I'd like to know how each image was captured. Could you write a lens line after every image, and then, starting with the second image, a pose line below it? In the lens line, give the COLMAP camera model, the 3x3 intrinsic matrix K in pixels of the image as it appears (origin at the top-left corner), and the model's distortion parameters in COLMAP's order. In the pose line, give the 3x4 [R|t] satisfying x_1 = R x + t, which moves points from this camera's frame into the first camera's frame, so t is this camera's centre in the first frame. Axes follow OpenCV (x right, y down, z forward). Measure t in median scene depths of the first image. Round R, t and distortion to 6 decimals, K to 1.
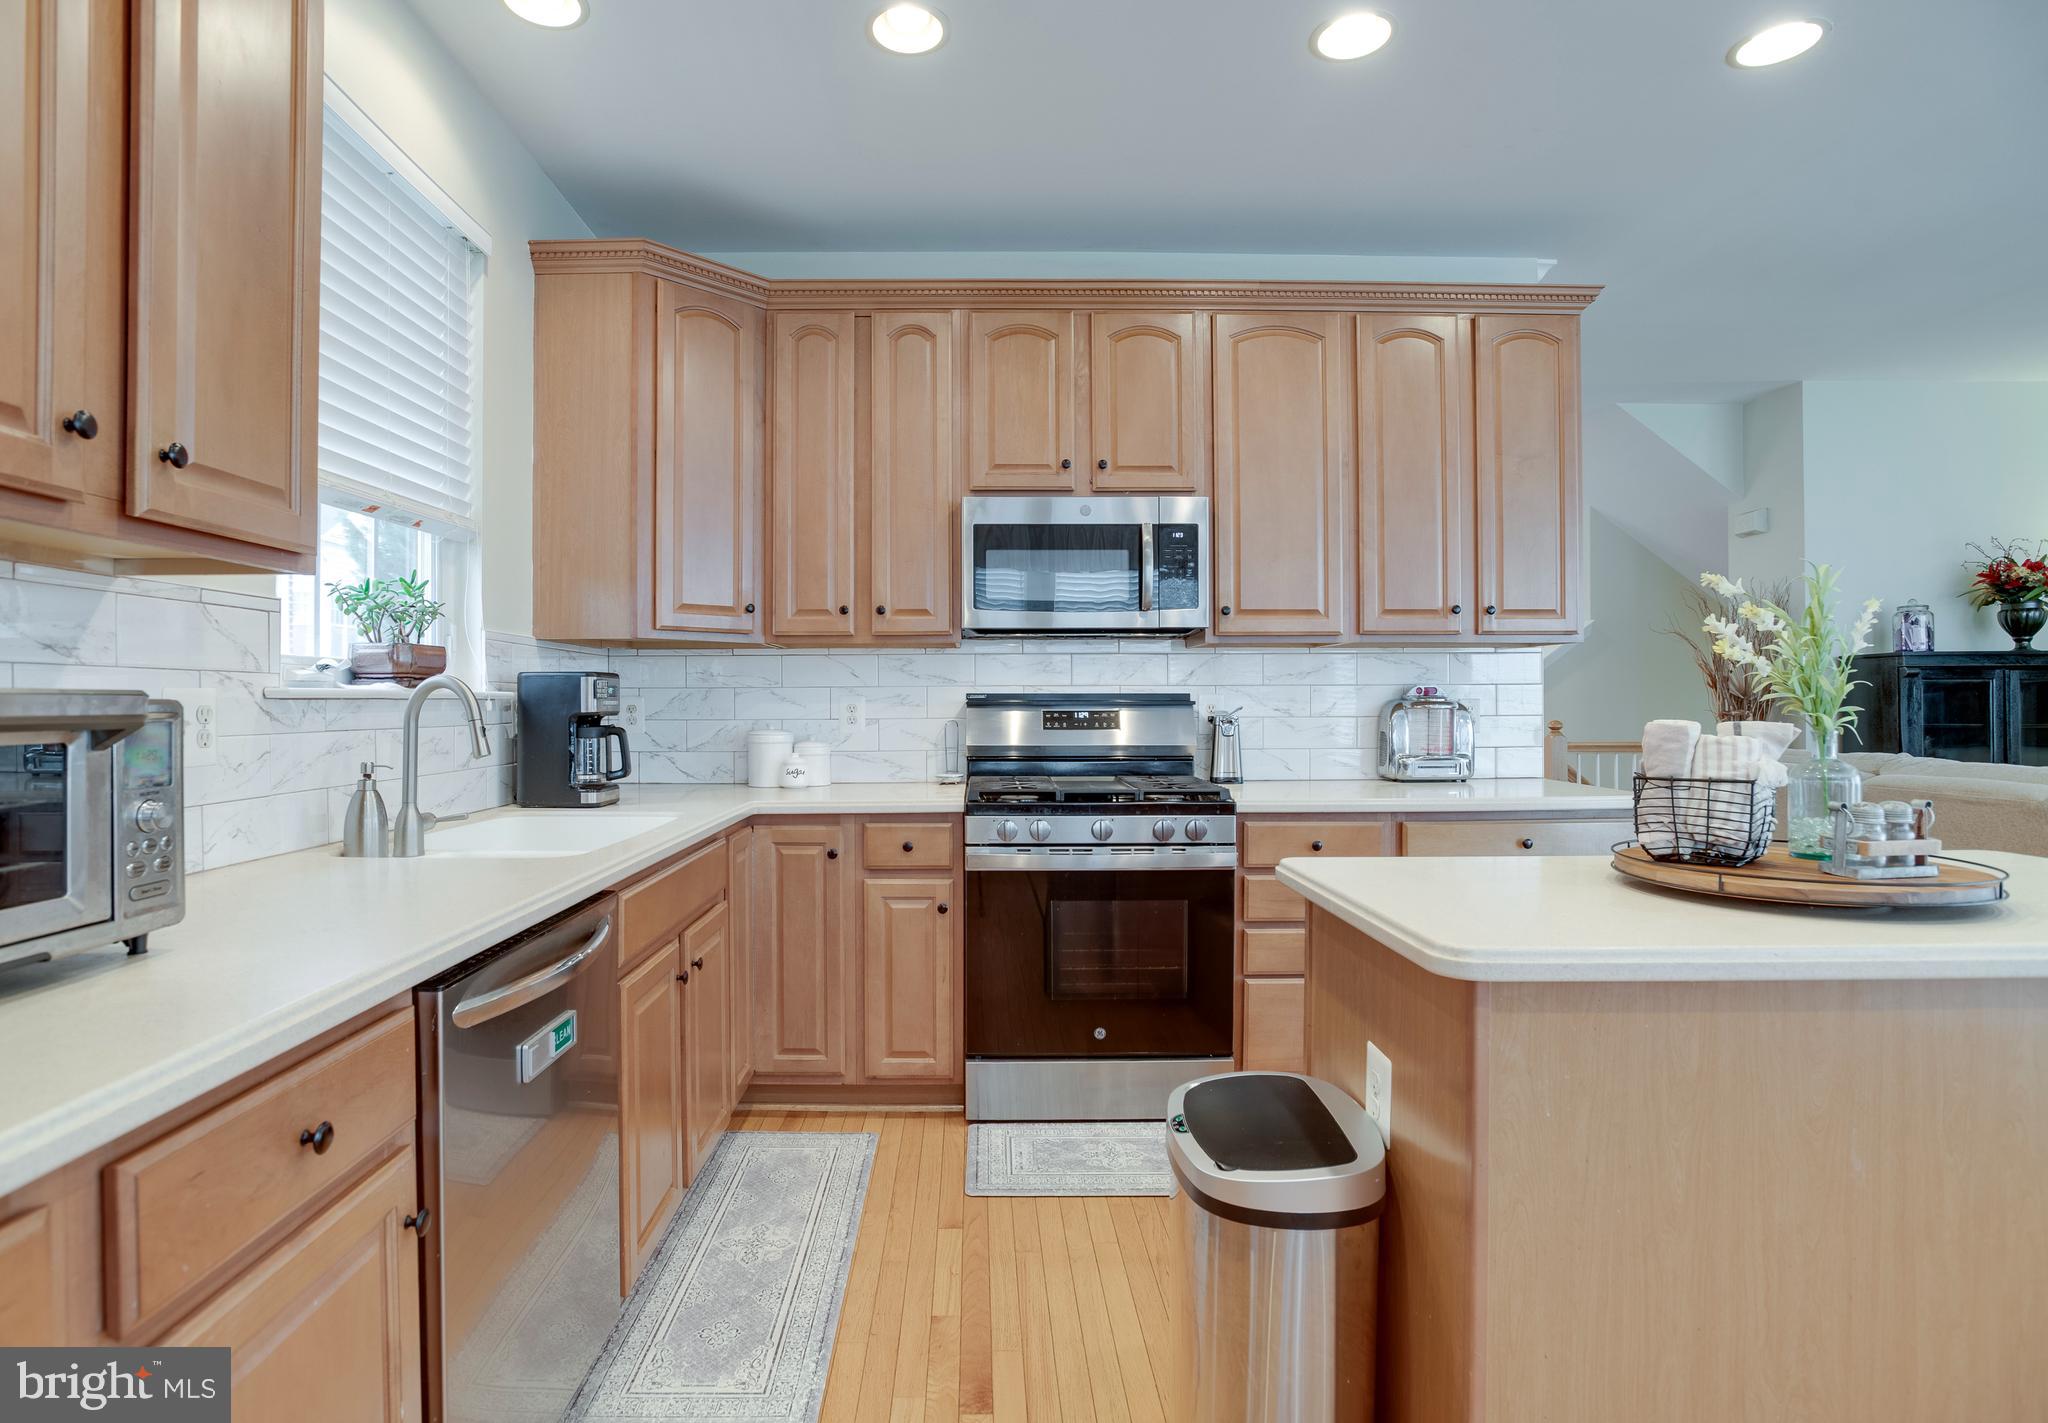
lens RADIAL K [[1043.8, 0, 984.1], [0, 1043.8, 703.6], [0, 0, 1]] dist [-0.063778, 0.026227]
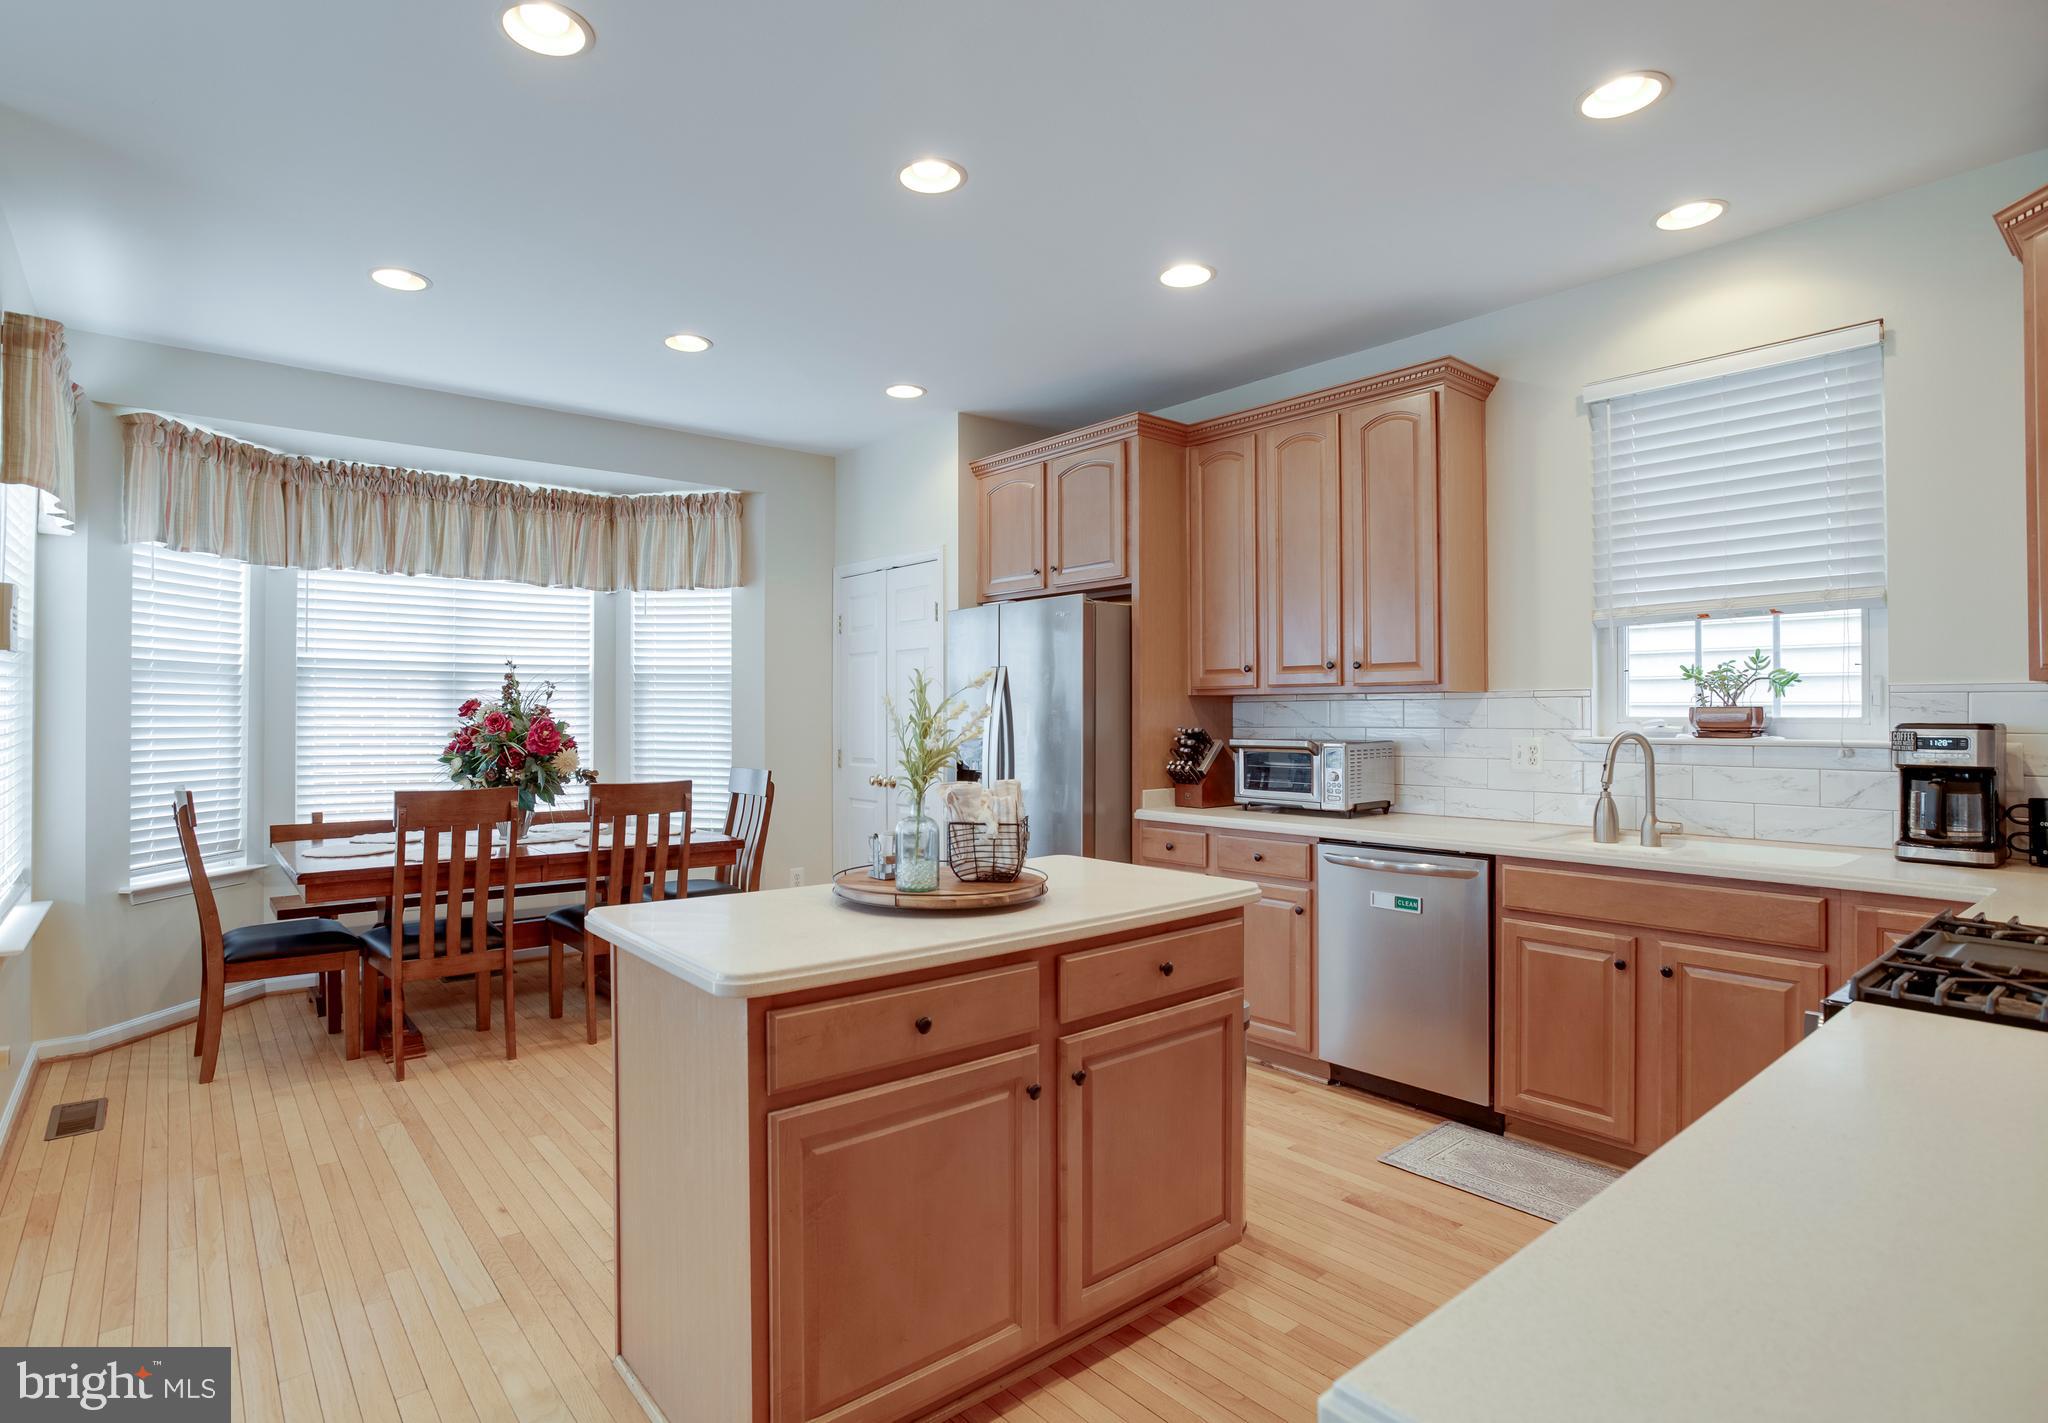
lens RADIAL K [[1044.3, 0, 986.5], [0, 1044.3, 706.8], [0, 0, 1]] dist [-0.063393, 0.027752]
pose [[-0.783579, 0.000476, -0.621292, 0.764824], [0.003506, 0.999987, -0.003655, -0.038884], [0.621282, -0.005043, -0.783571, 1.016558]]
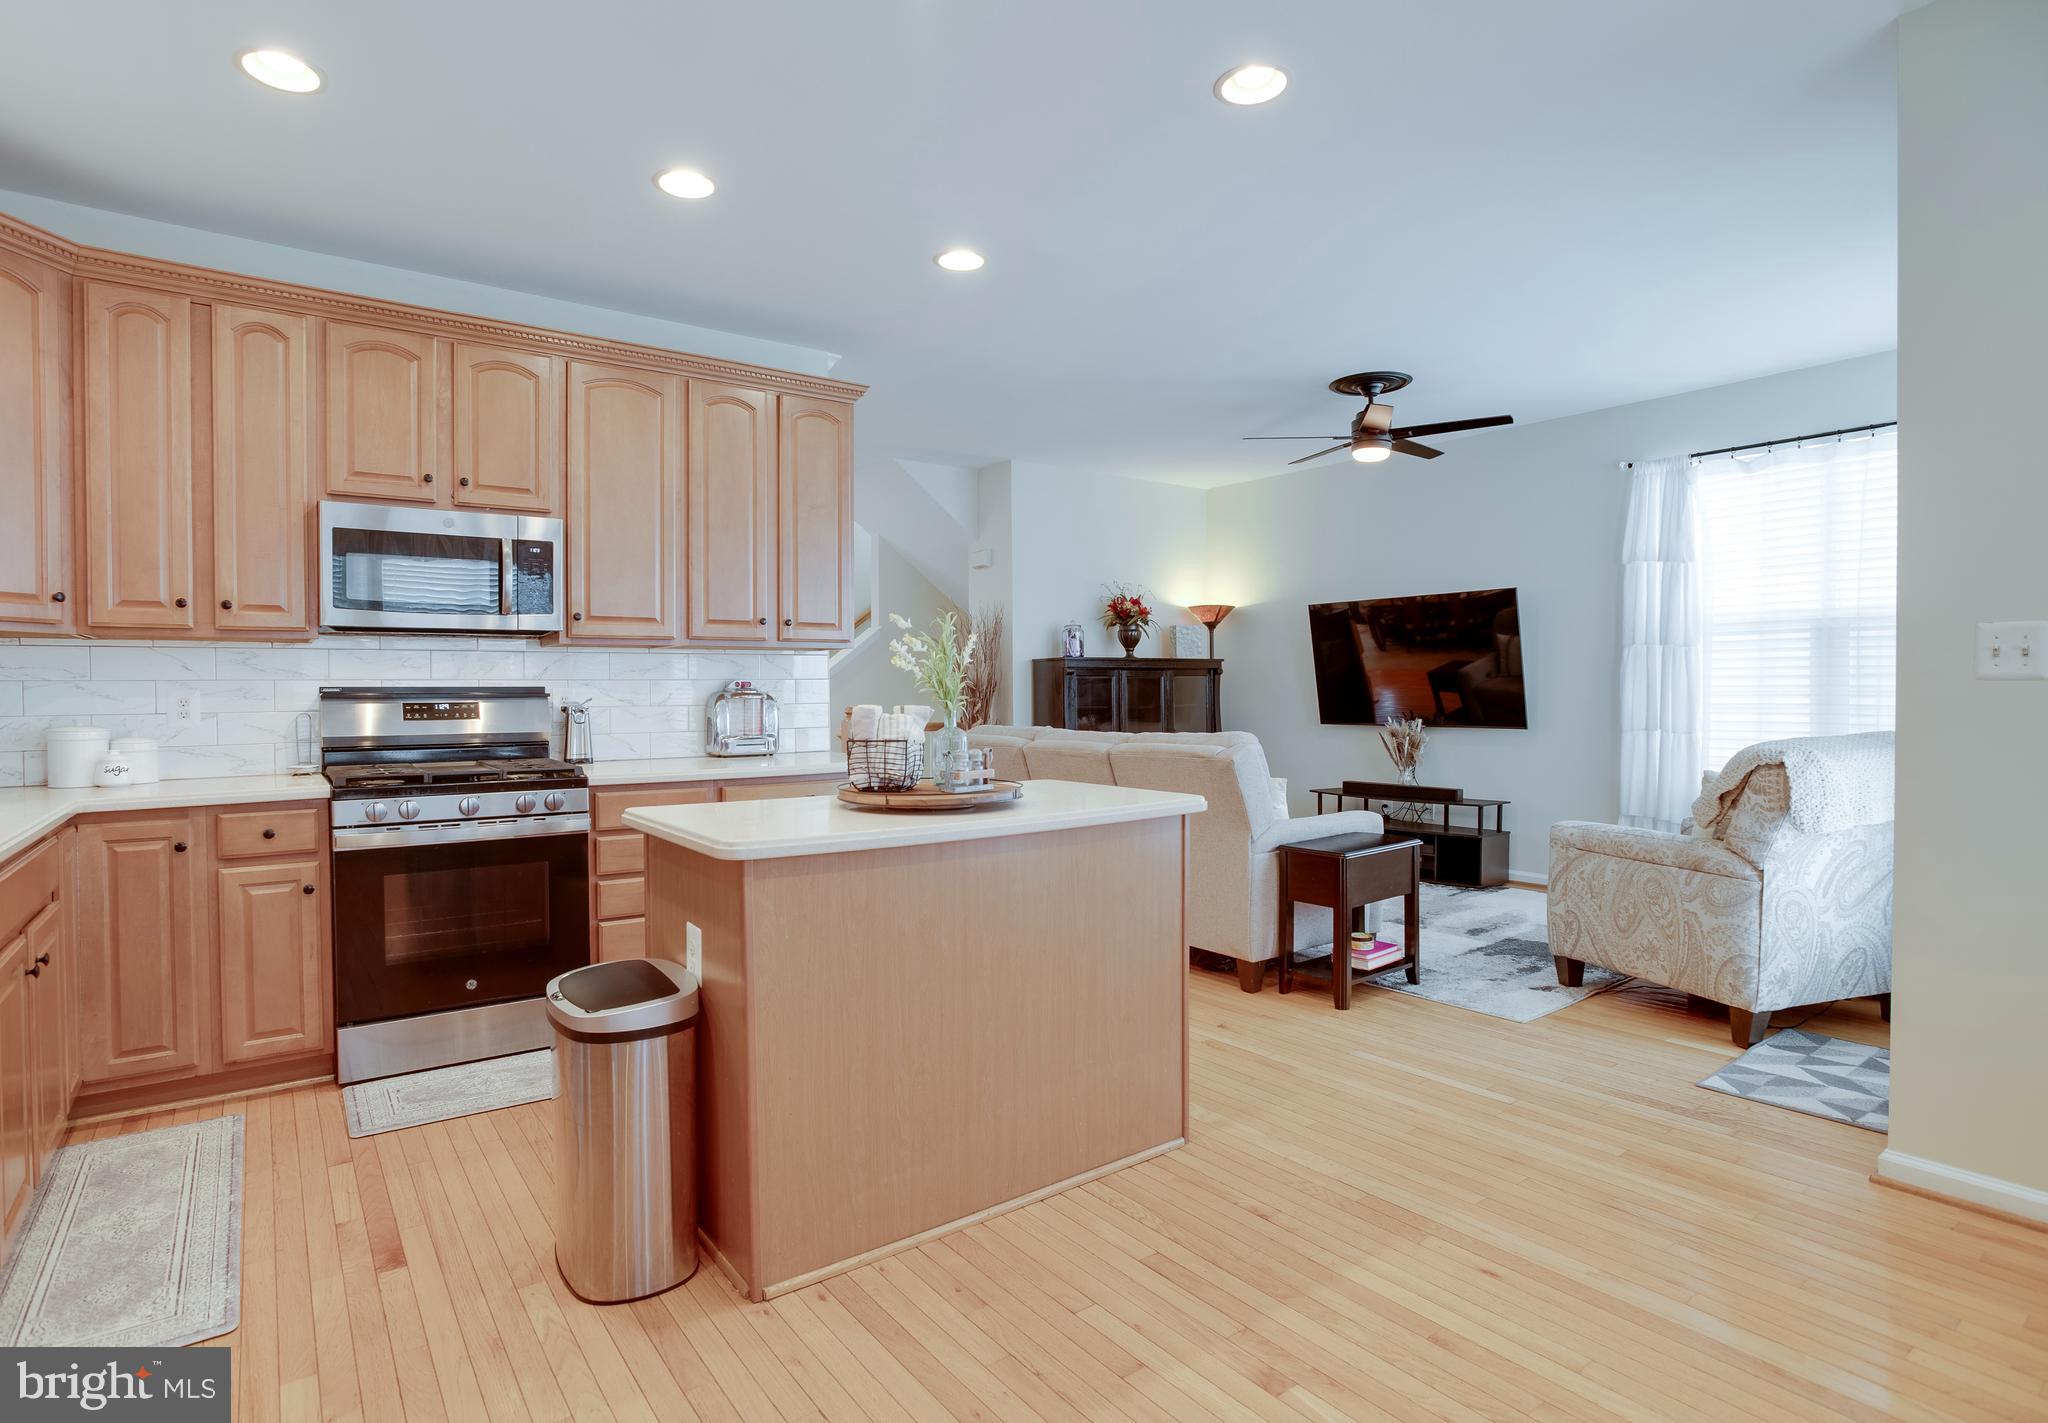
lens RADIAL K [[1033.0, 0, 975.0], [0, 1033.0, 710.8], [0, 0, 1]] dist [-0.063385, 0.028764]
pose [[0.822306, -0.013226, 0.568892, -0.057998], [0.003725, 0.999834, 0.017860, -0.001728], [-0.569034, -0.012567, 0.822218, -0.211080]]
